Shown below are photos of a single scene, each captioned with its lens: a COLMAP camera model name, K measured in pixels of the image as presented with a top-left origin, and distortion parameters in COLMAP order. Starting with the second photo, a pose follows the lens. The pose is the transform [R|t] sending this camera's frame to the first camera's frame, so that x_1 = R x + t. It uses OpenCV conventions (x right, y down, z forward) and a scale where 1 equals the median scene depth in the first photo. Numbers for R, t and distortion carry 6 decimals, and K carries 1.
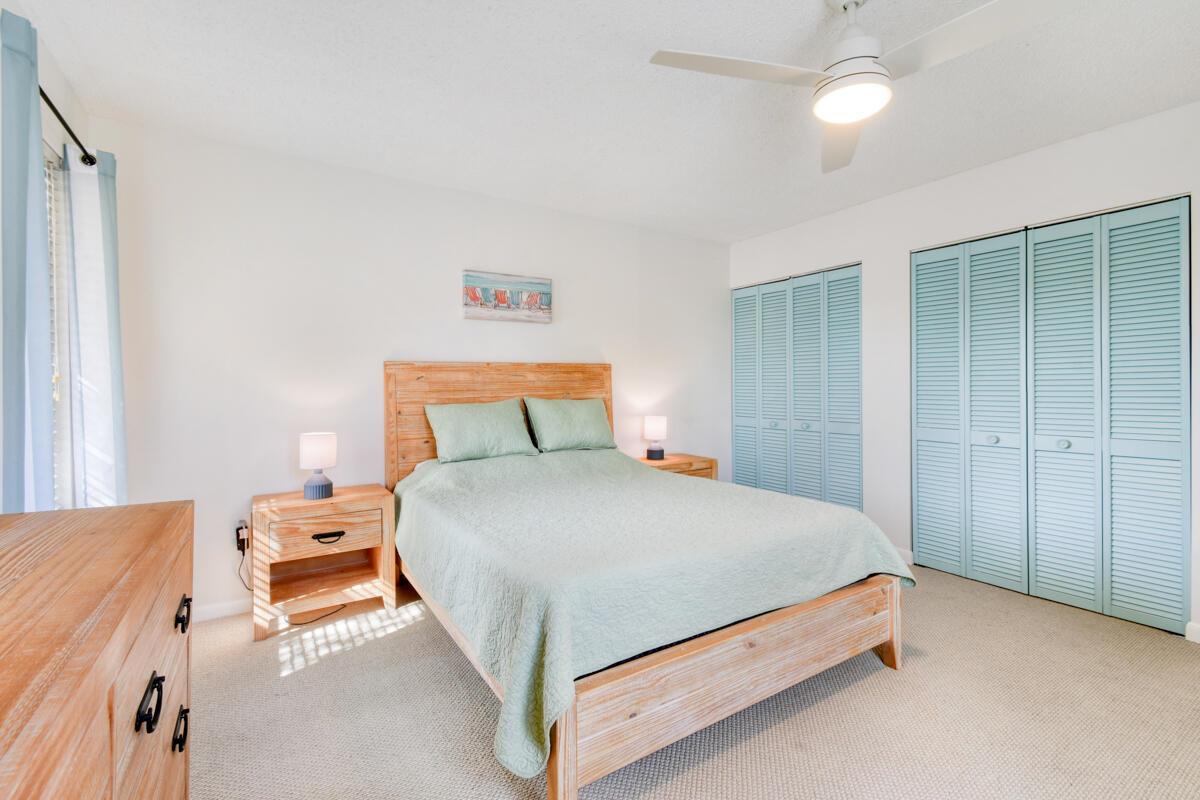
lens RADIAL K [[537.4, 0, 574.3], [0, 537.4, 394.4], [0, 0, 1]] dist [-0.003901, -0.003653]
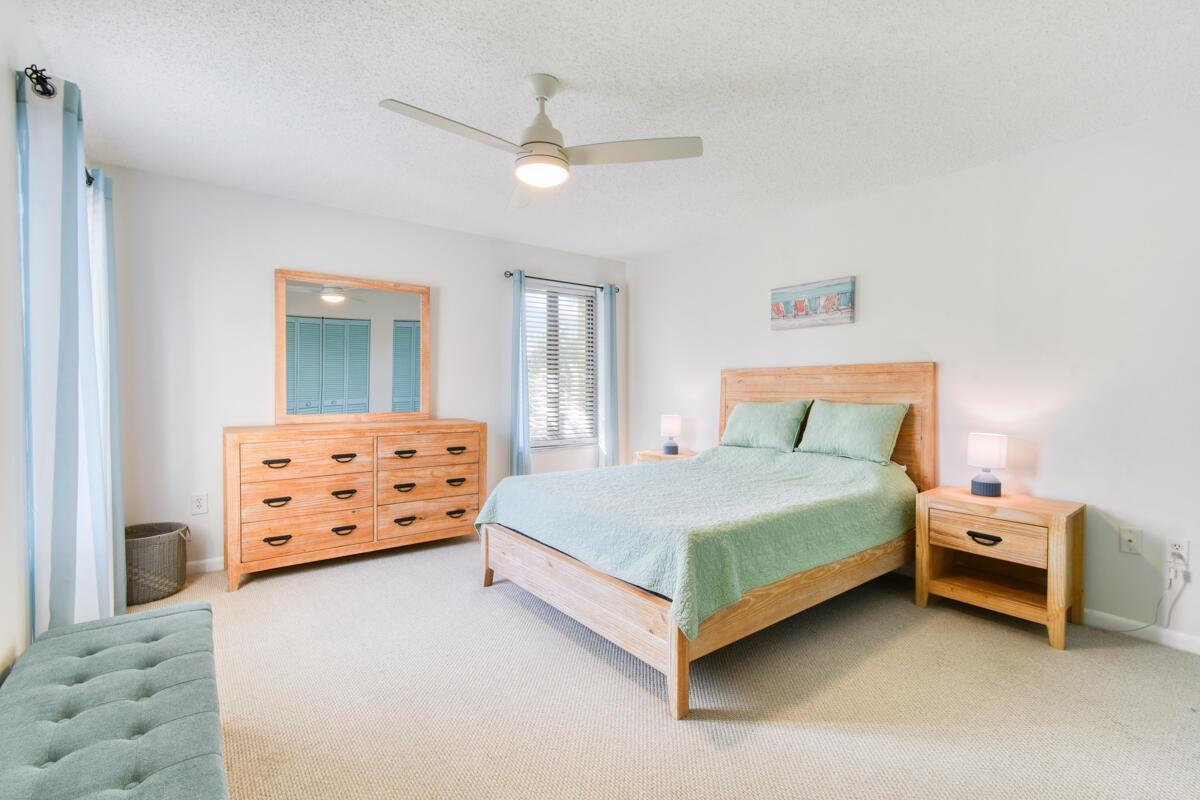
lens RADIAL K [[537.4, 0, 601.2], [0, 537.4, 398.4], [0, 0, 1]] dist [-0.003901, -0.003653]
pose [[0.099654, 0.036943, -0.994336, 0.920962], [-0.010481, 0.999294, 0.036077, -0.029971], [0.994967, 0.006826, 0.099971, 0.495095]]
